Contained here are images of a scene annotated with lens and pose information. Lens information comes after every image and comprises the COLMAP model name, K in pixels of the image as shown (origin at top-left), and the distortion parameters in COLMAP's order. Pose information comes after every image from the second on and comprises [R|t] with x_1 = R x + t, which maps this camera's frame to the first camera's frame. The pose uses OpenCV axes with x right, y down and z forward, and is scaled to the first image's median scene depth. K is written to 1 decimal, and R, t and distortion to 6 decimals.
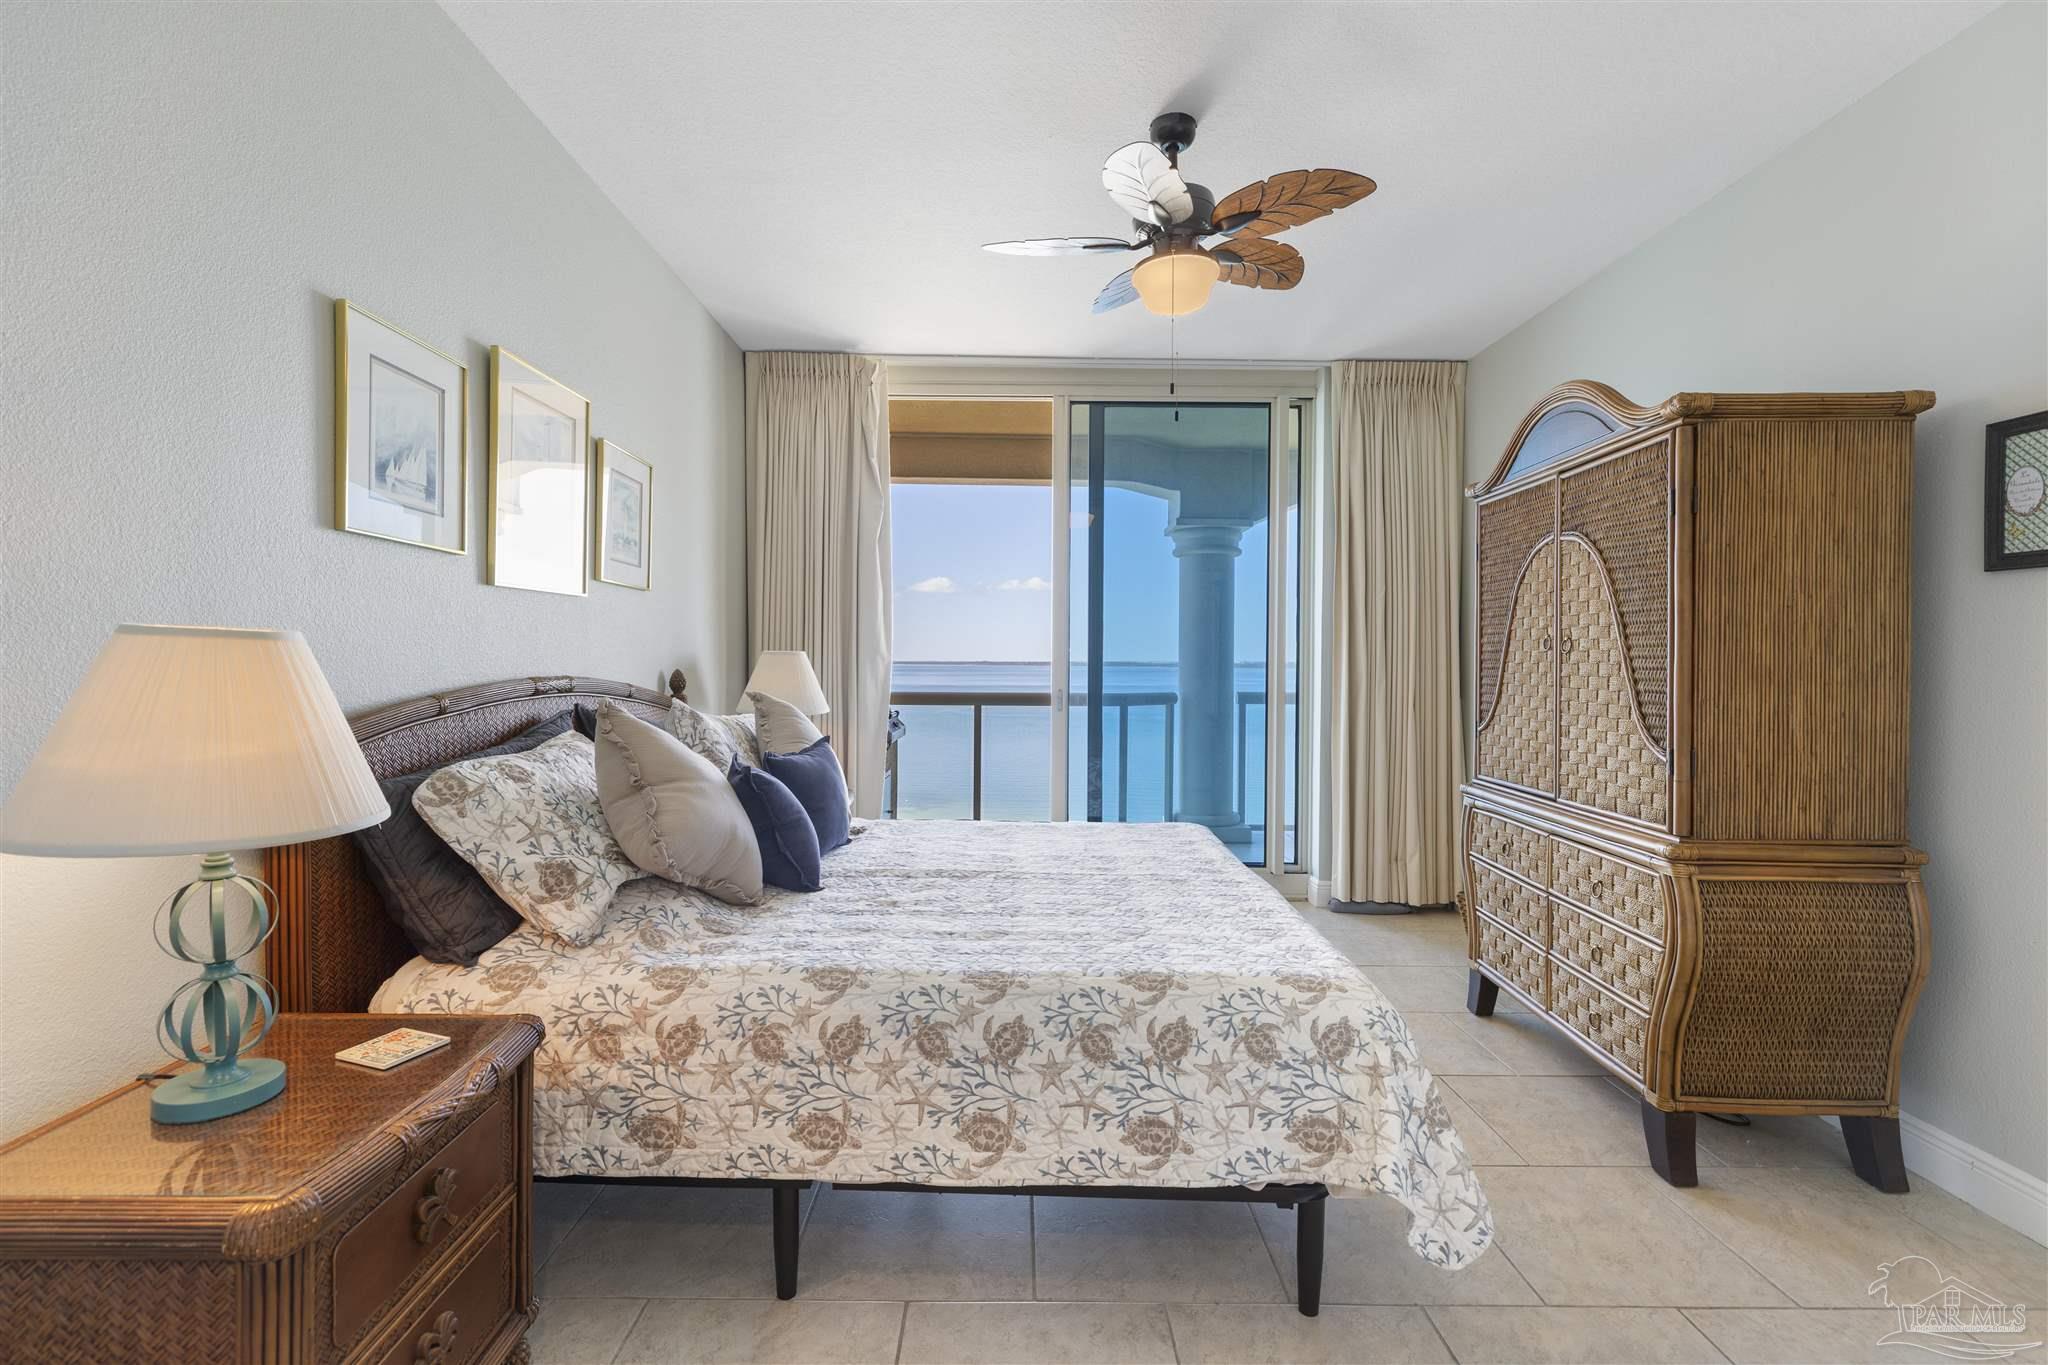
lens RADIAL K [[925.6, 0, 1026.0], [0, 925.6, 681.3], [0, 0, 1]] dist [0.007221, -0.000556]
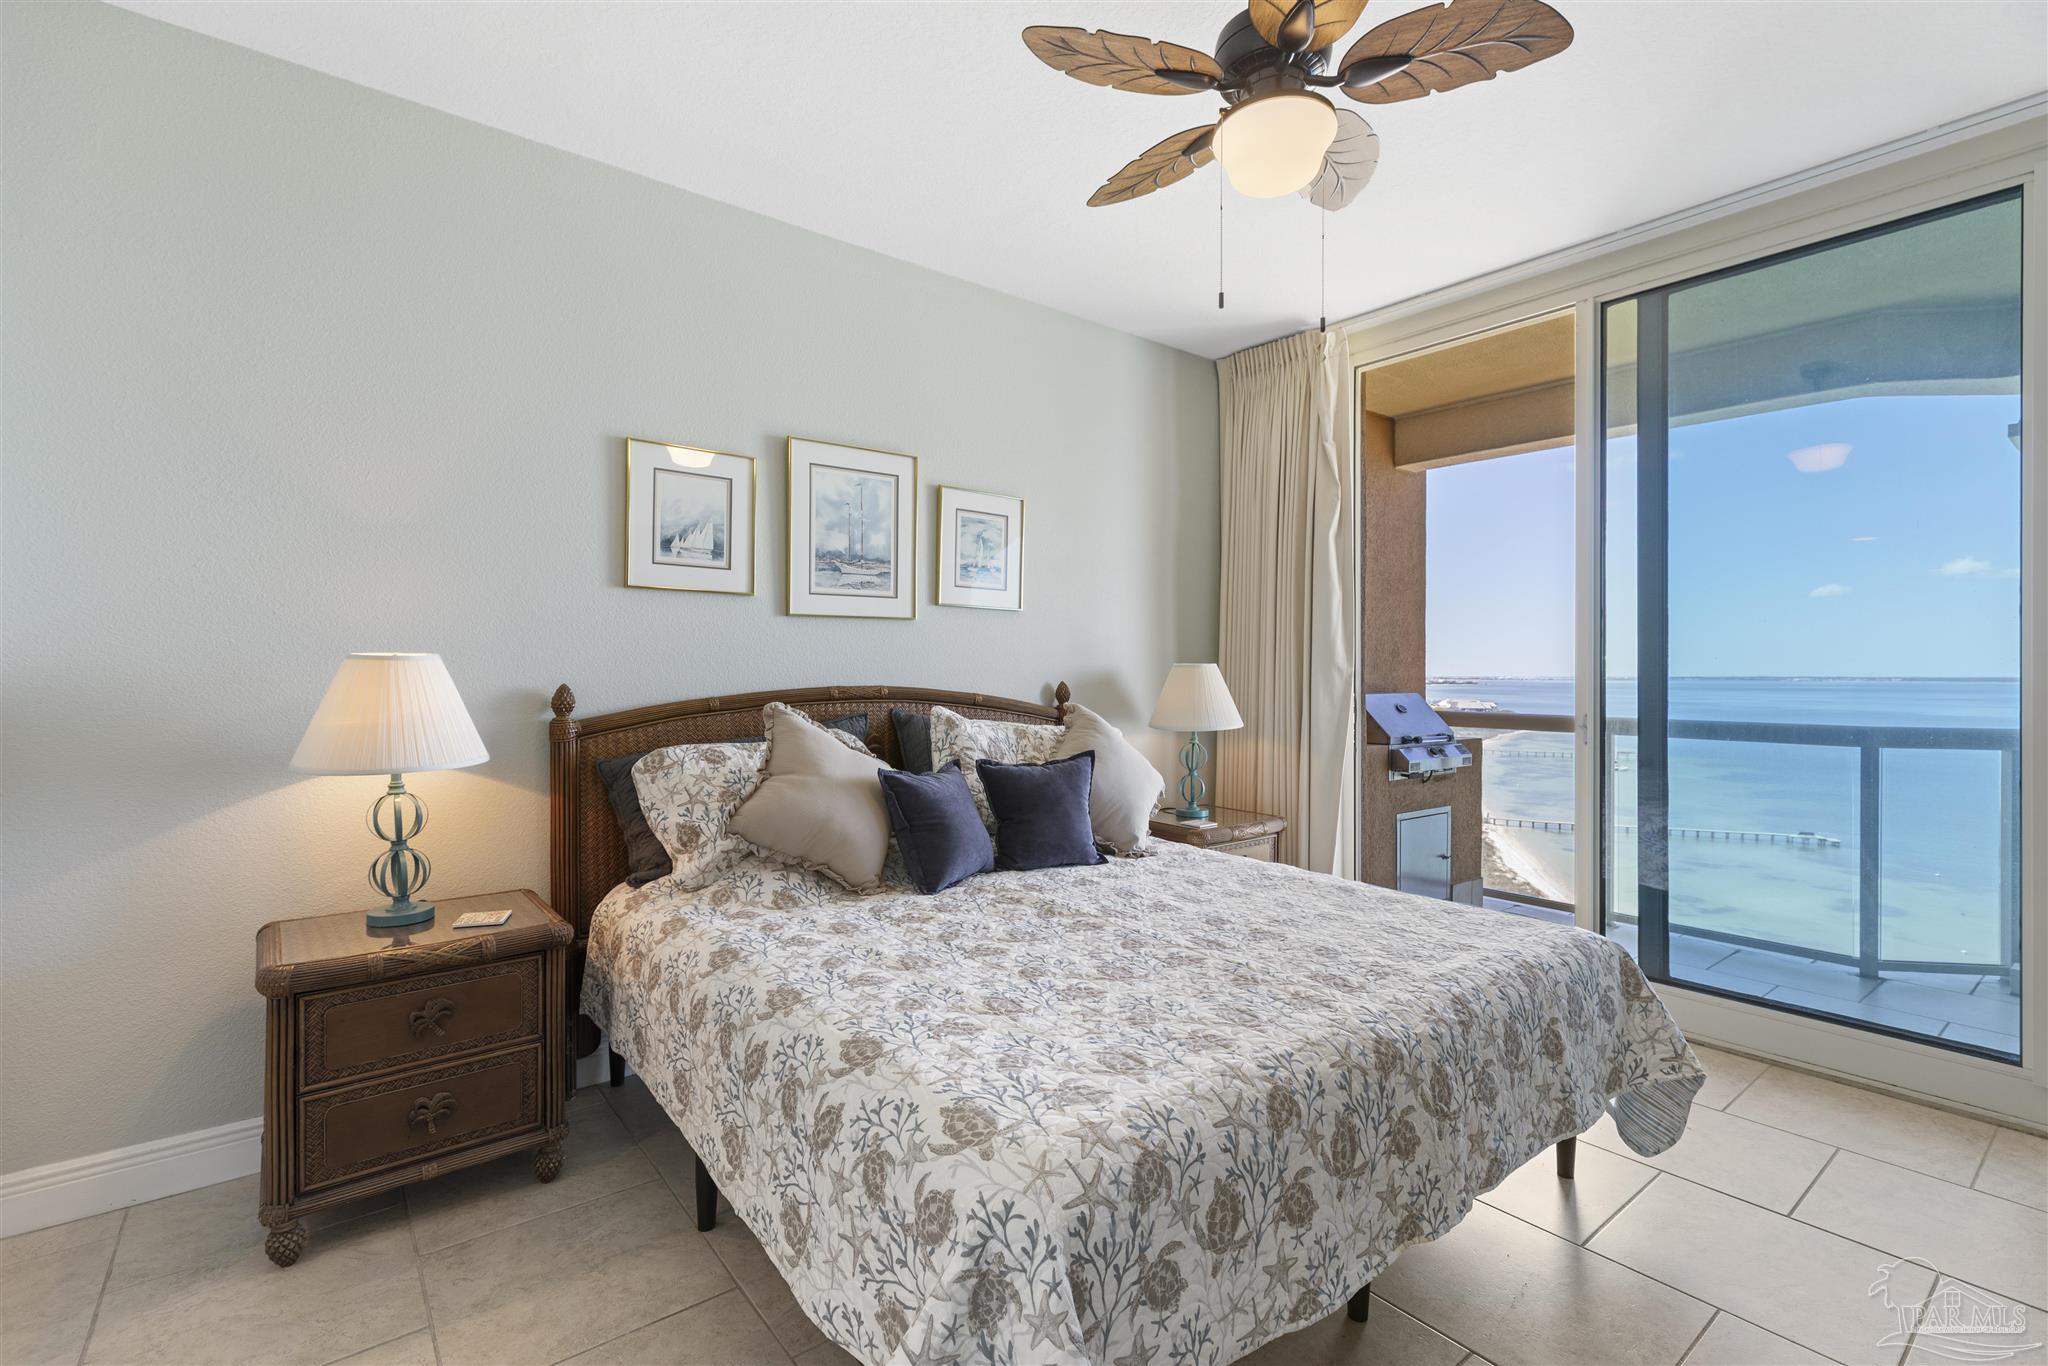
lens RADIAL K [[925.6, 0, 1038.4], [0, 925.6, 680.5], [0, 0, 1]] dist [0.007221, -0.000556]
pose [[0.617706, 0.004042, -0.786398, 0.816137], [-0.015385, 0.999858, -0.006946, -0.009160], [0.786258, 0.016389, 0.617681, 0.551592]]
